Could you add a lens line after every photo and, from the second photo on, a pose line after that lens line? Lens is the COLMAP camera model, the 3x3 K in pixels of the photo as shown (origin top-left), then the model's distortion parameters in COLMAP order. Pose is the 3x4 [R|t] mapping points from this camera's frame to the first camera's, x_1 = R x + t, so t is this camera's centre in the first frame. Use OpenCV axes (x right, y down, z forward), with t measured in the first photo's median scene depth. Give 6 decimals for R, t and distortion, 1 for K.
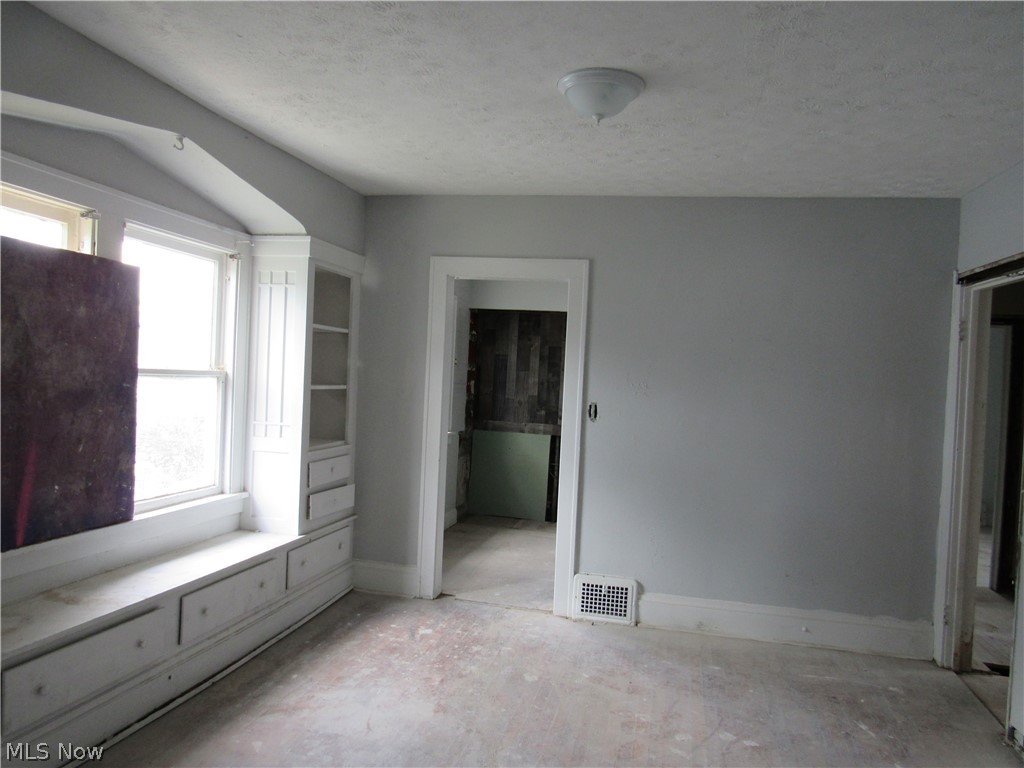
lens RADIAL K [[743.2, 0, 514.6], [0, 743.2, 388.0], [0, 0, 1]] dist [-0.016823, 0.005323]
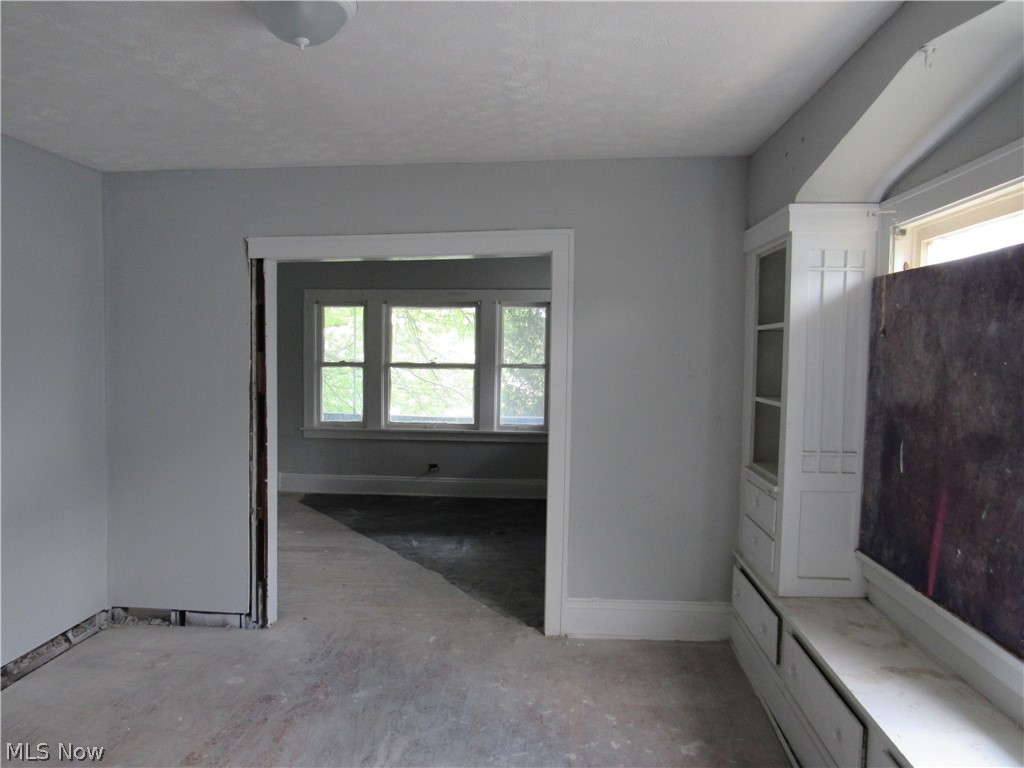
lens RADIAL K [[747.8, 0, 489.1], [0, 747.8, 391.5], [0, 0, 1]] dist [0.000205, 0.006912]
pose [[-0.991806, -0.048834, -0.118052, -0.005828], [-0.056708, 0.996319, 0.064281, -0.059719], [0.114478, 0.070449, -0.990925, 1.643231]]
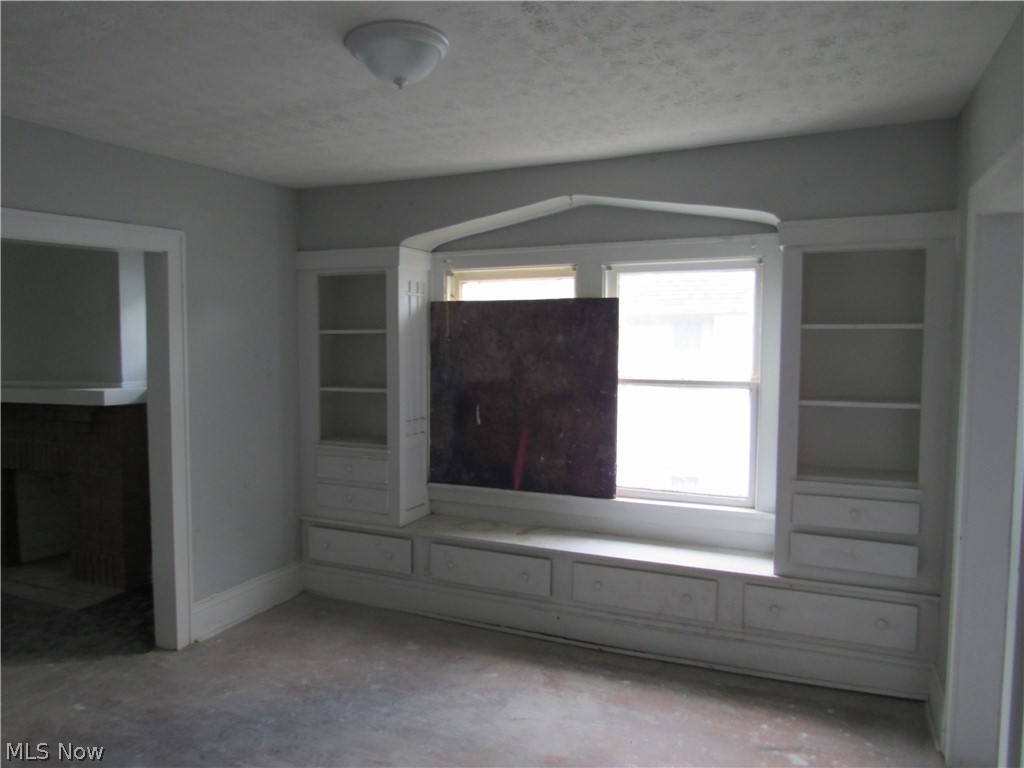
lens RADIAL K [[765.4, 0, 512.0], [0, 765.4, 384.0], [0, 0, 1]] dist [-0.002463, -0.003123]
pose [[-0.215886, 0.009903, -0.976368, 0.856870], [-0.023529, 0.999605, 0.015341, -0.036730], [0.976135, 0.026285, -0.215567, 1.201106]]
